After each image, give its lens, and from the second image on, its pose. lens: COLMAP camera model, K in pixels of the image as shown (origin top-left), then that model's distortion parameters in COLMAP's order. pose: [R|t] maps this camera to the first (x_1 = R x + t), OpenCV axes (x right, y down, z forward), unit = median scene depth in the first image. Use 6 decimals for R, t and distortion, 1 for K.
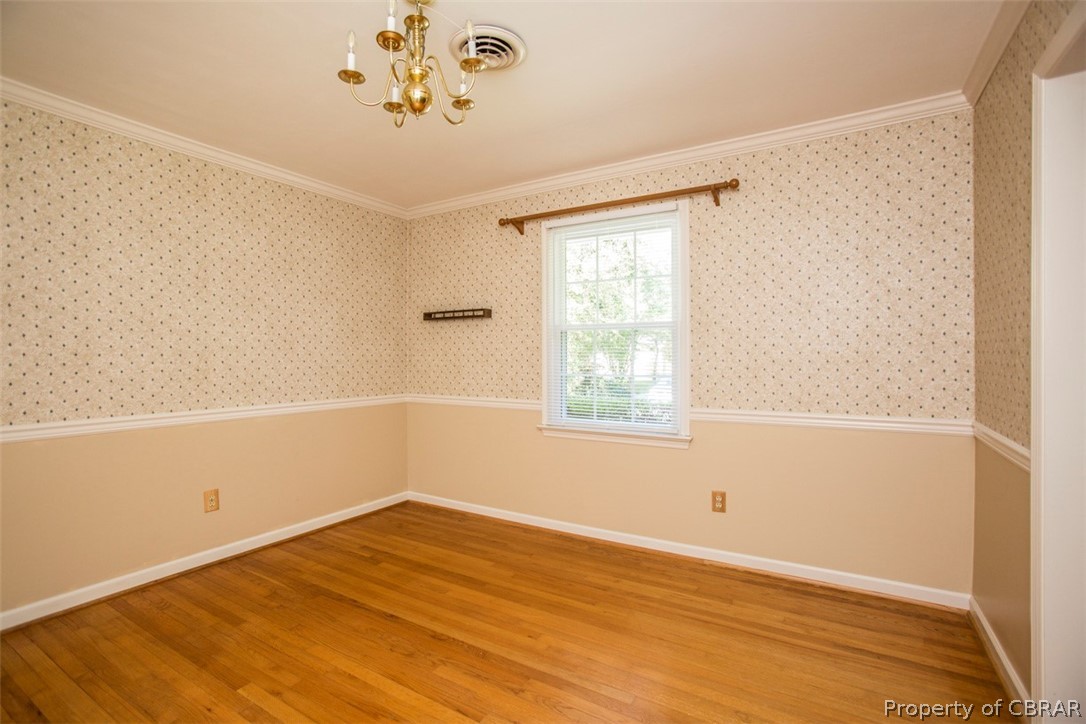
lens RADIAL K [[488.8, 0, 539.5], [0, 488.8, 362.6], [0, 0, 1]] dist [-0.017039, 0.000954]
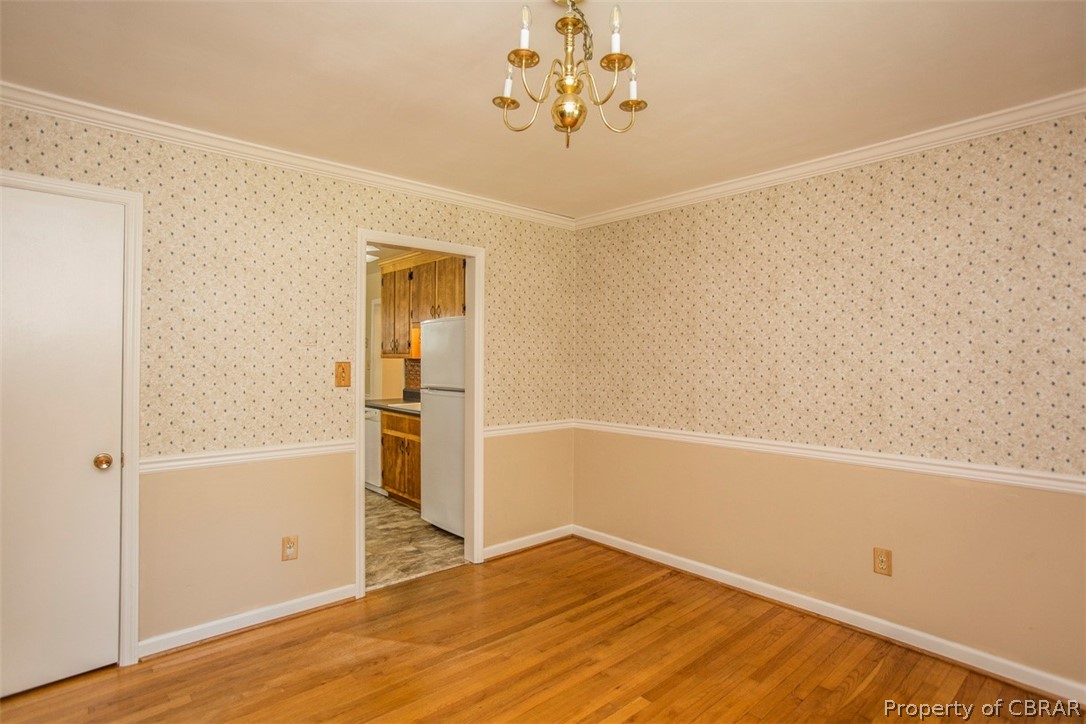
lens RADIAL K [[566.2, 0, 536.6], [0, 566.2, 351.1], [0, 0, 1]] dist [-0.014224, 0.005047]
pose [[-0.290737, 0.002091, -0.956801, 0.483654], [-0.006851, 0.999967, 0.004267, -0.090731], [0.956778, 0.007796, -0.290713, 0.786532]]
